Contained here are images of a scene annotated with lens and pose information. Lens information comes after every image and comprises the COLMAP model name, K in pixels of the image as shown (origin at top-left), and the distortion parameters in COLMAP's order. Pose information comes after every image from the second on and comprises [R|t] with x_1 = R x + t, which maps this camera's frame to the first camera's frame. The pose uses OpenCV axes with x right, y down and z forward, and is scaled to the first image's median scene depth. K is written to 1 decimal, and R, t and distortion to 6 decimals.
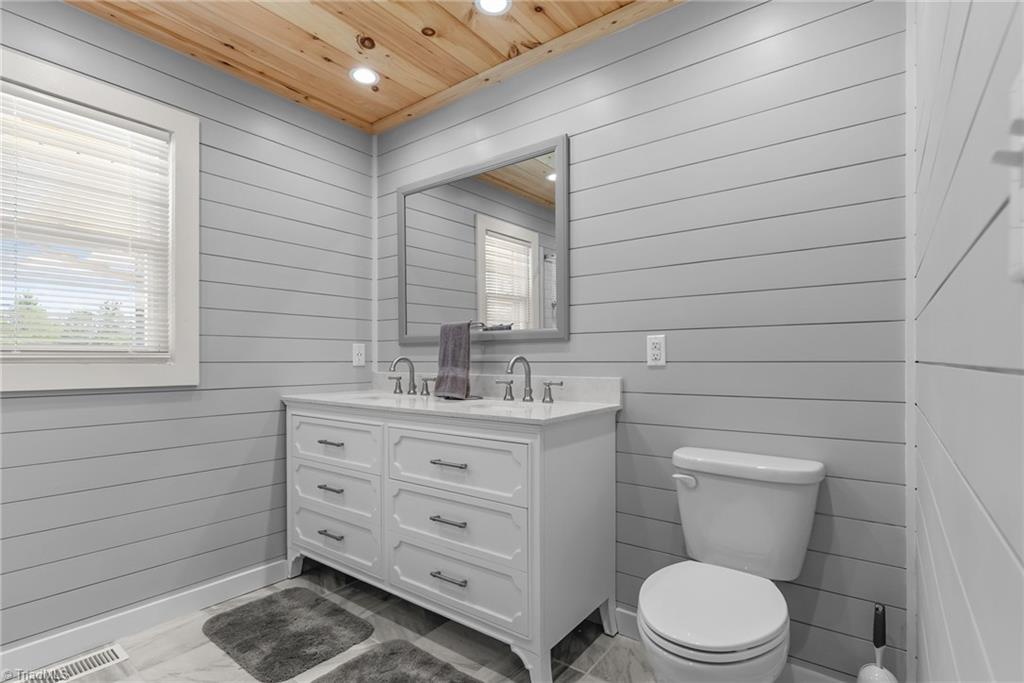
lens RADIAL K [[492.1, 0, 515.2], [0, 492.1, 340.2], [0, 0, 1]] dist [0.002550, -0.002097]
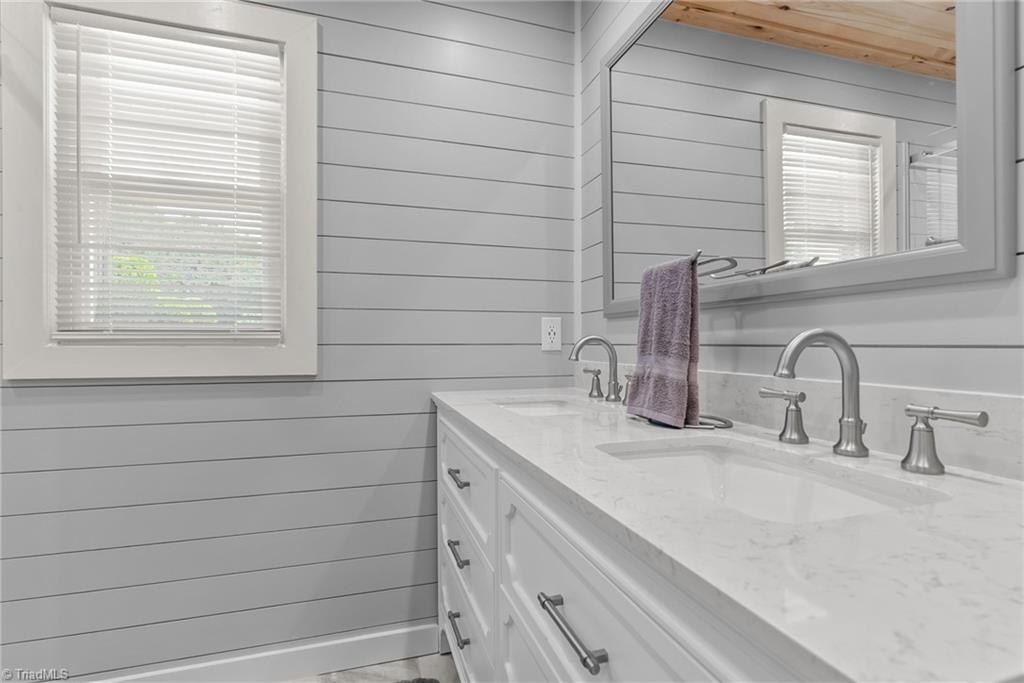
lens RADIAL K [[492.1, 0, 510.6], [0, 492.1, 342.4], [0, 0, 1]] dist [0.002550, -0.002097]
pose [[0.813387, 0.000033, -0.581723, 0.031012], [0.022872, 0.999225, 0.032038, 0.022634], [0.581273, -0.039364, 0.812756, 0.526387]]
